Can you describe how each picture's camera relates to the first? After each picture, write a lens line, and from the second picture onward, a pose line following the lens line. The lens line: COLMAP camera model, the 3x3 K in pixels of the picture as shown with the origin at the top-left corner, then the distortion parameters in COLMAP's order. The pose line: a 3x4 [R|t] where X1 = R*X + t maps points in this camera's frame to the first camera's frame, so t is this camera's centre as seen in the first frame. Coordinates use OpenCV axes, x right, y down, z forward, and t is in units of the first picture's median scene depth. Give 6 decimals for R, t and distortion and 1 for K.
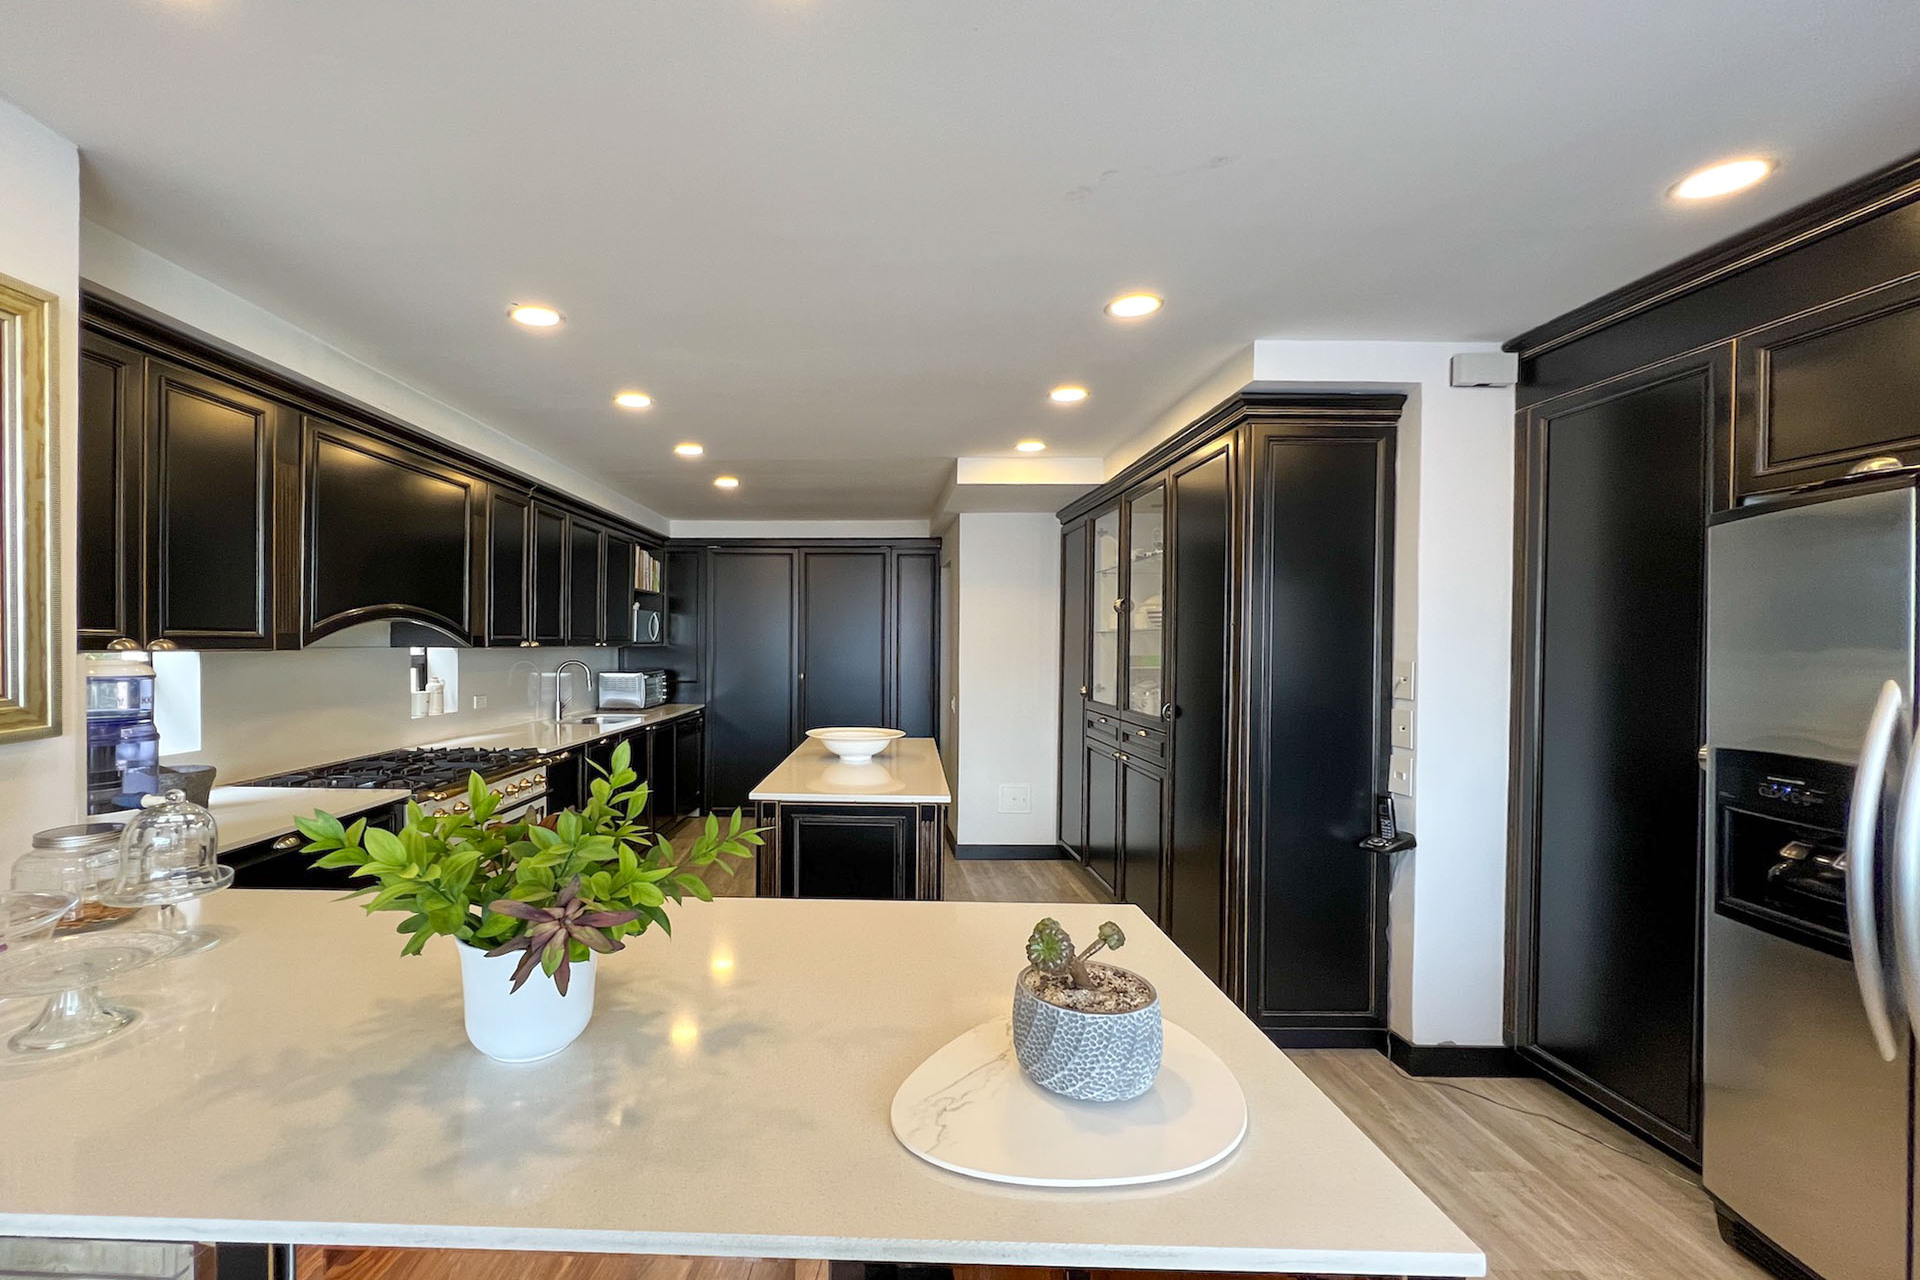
lens RADIAL K [[840.0, 0, 853.3], [0, 840.0, 643.0], [0, 0, 1]] dist [0.011450, -0.000050]
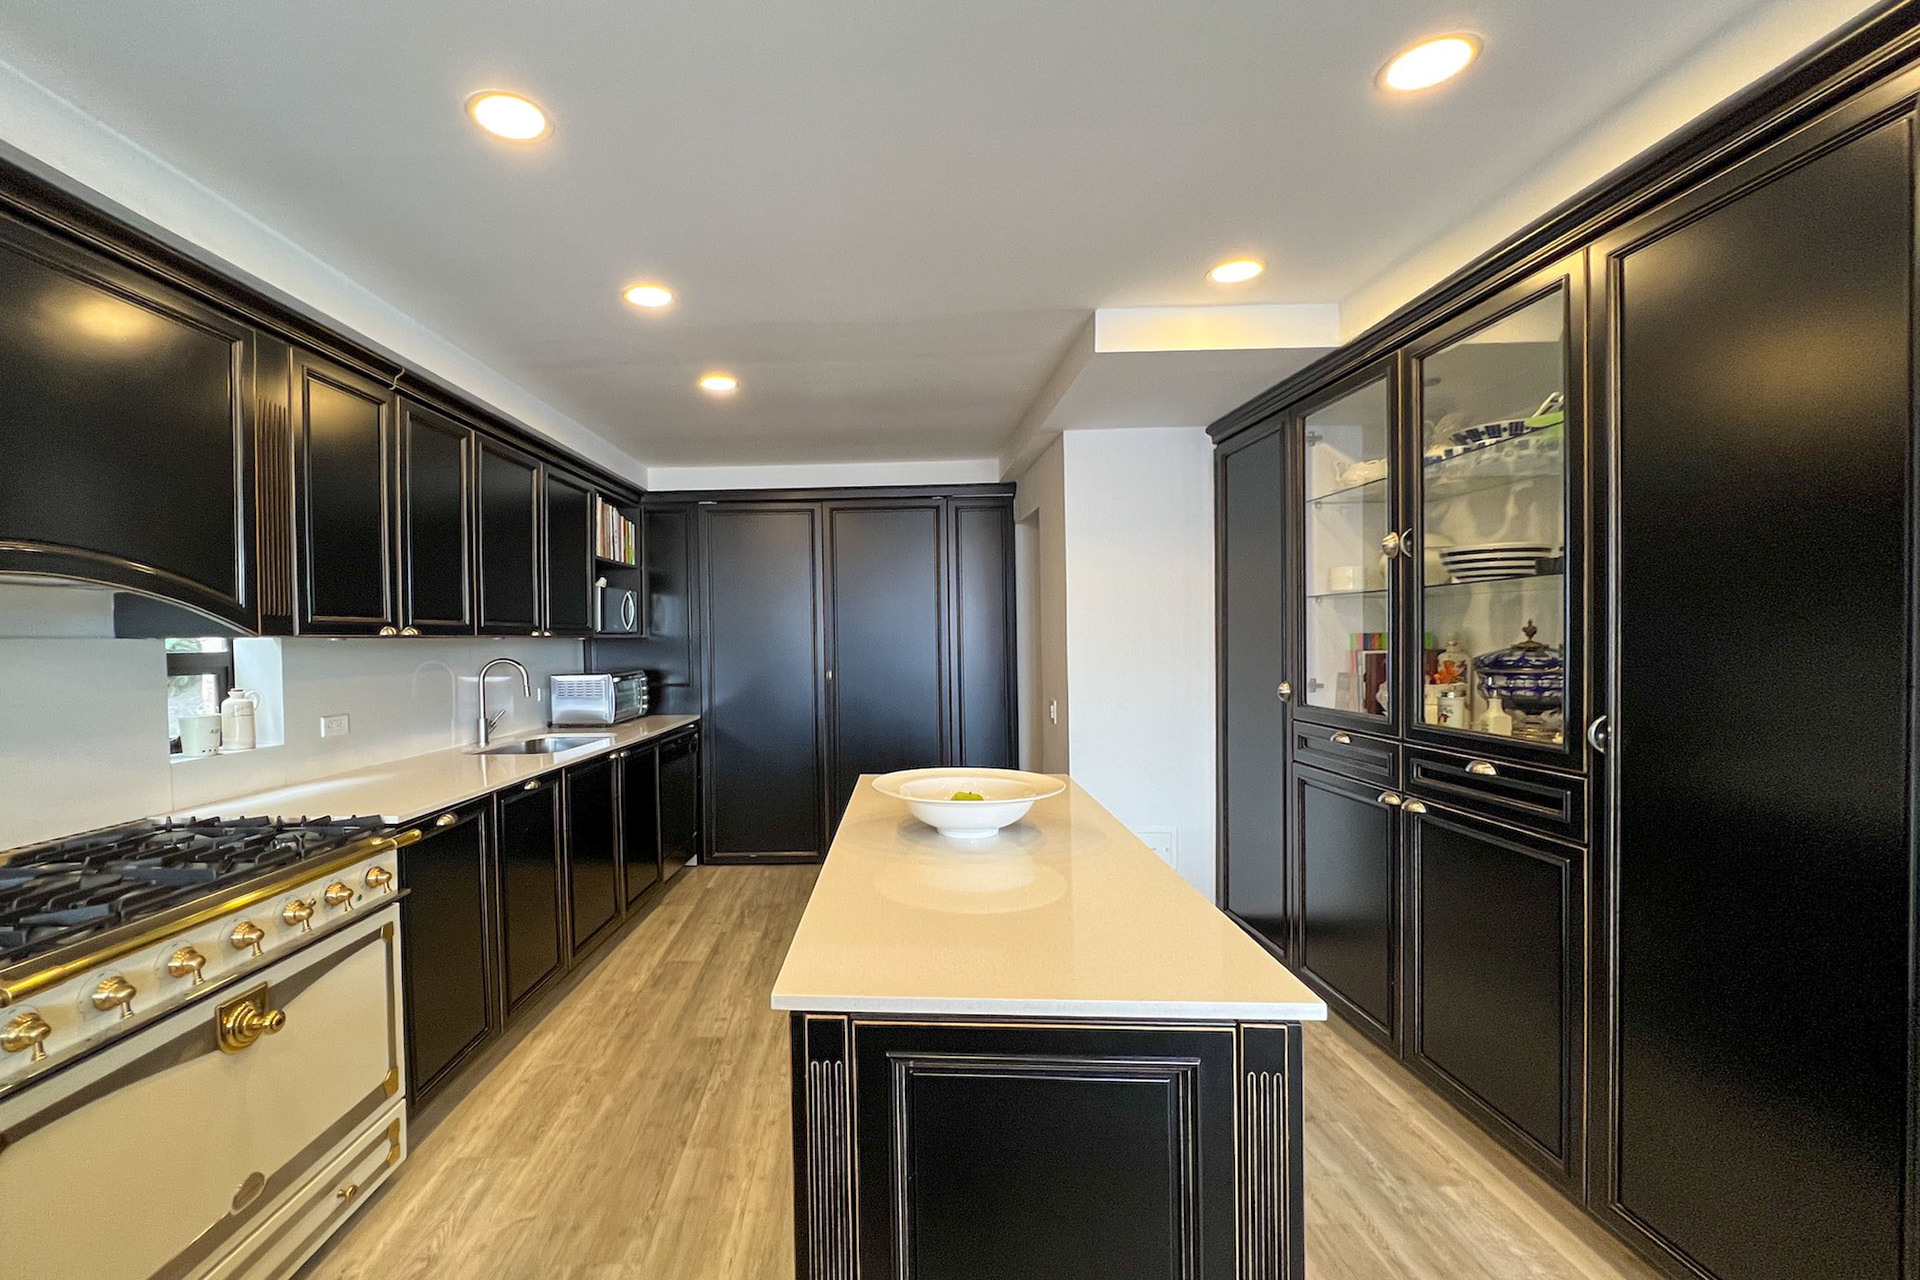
lens RADIAL K [[809.3, 0, 839.2], [0, 809.3, 660.2], [0, 0, 1]] dist [-0.001689, -0.000128]
pose [[0.999560, -0.019570, -0.022289, -0.044082], [0.020100, 0.999514, 0.023809, 0.011847], [0.021813, -0.024247, 0.999468, 0.344504]]
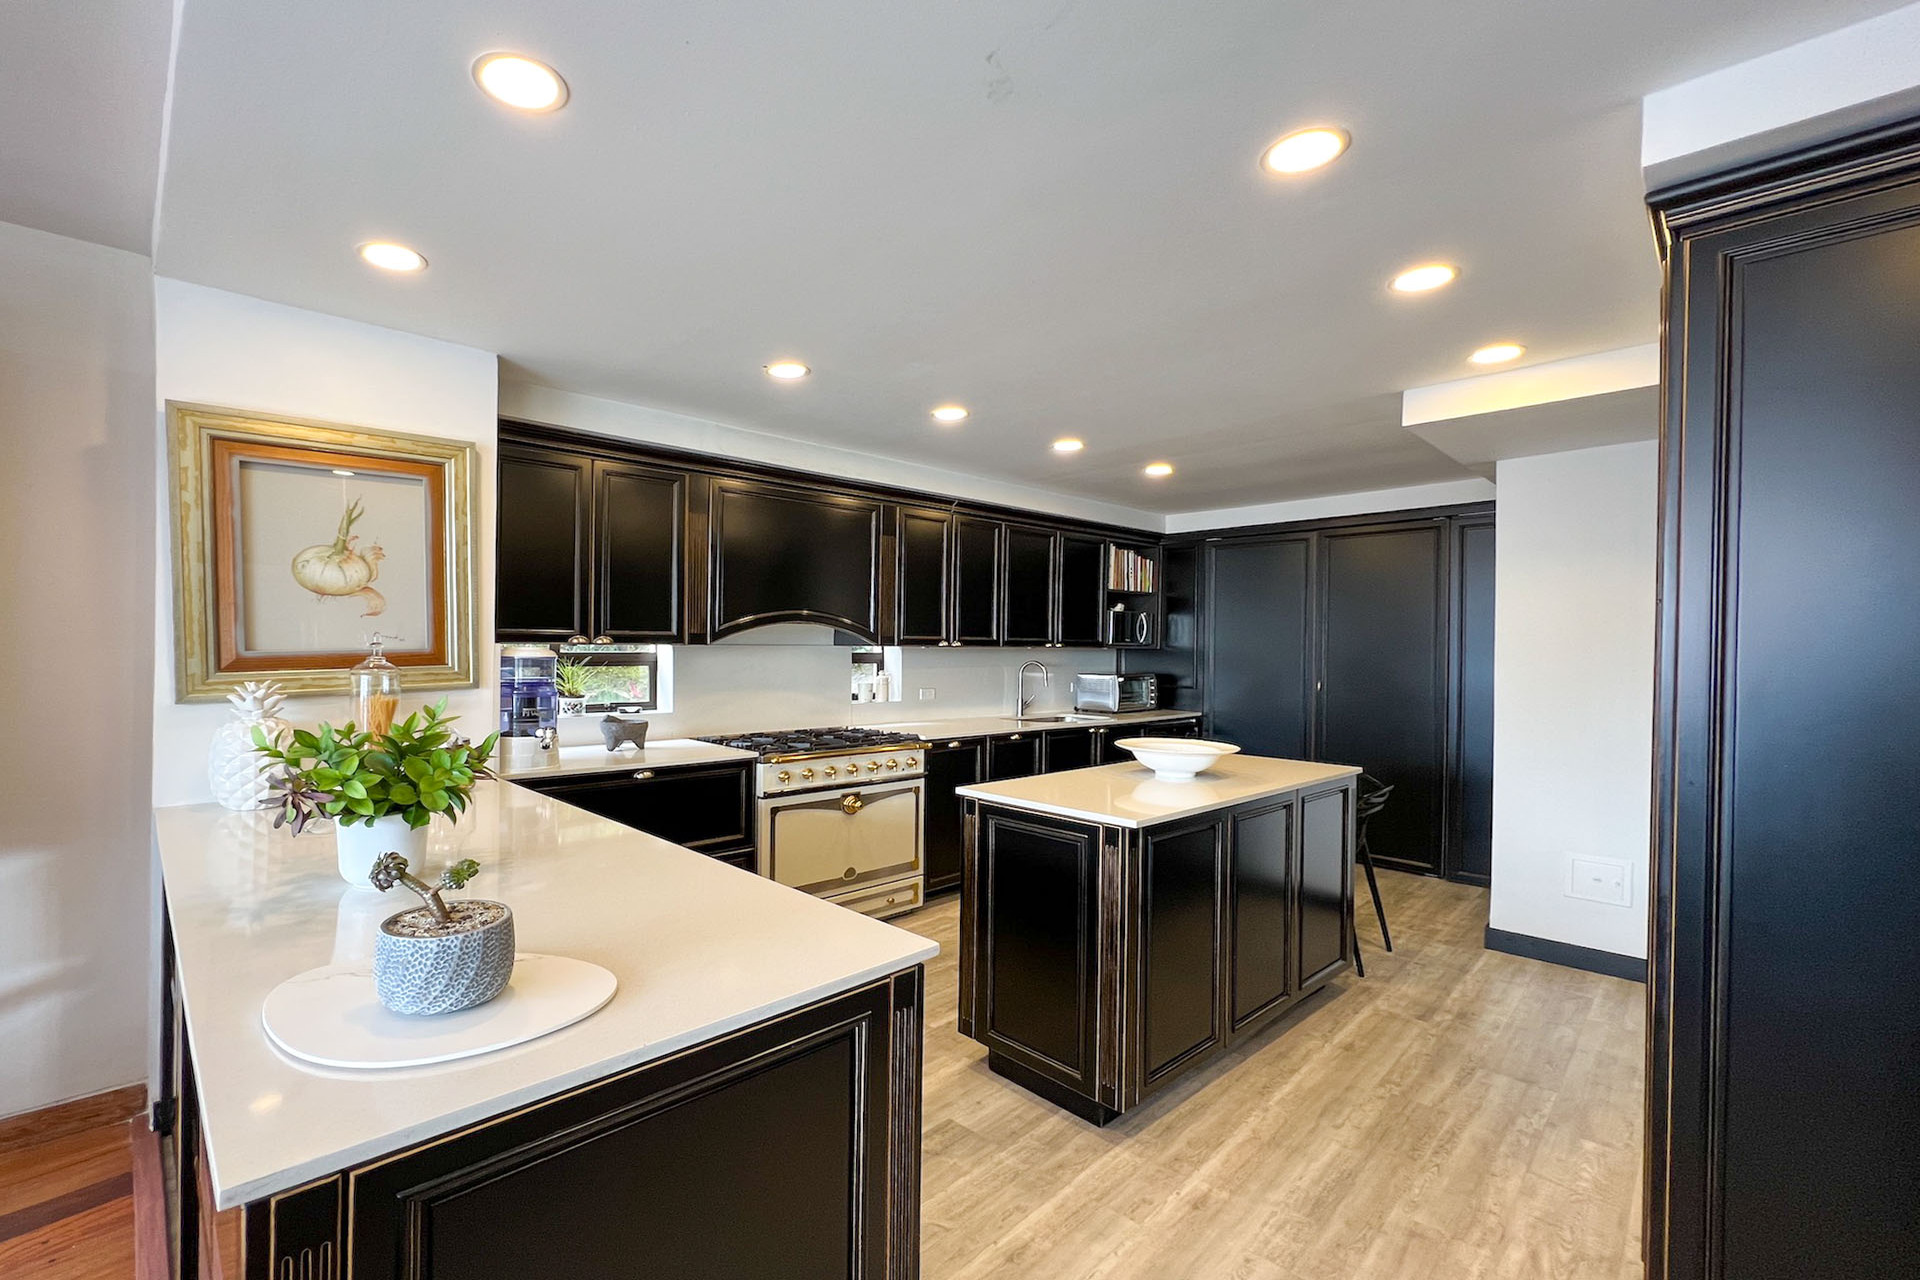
lens RADIAL K [[840.0, 0, 853.3], [0, 840.0, 643.0], [0, 0, 1]] dist [0.011450, -0.000050]
pose [[0.679397, -0.002581, -0.733766, 0.284437], [-0.004392, 0.999962, -0.007584, 0.007571], [0.733758, 0.008375, 0.679360, 0.119340]]
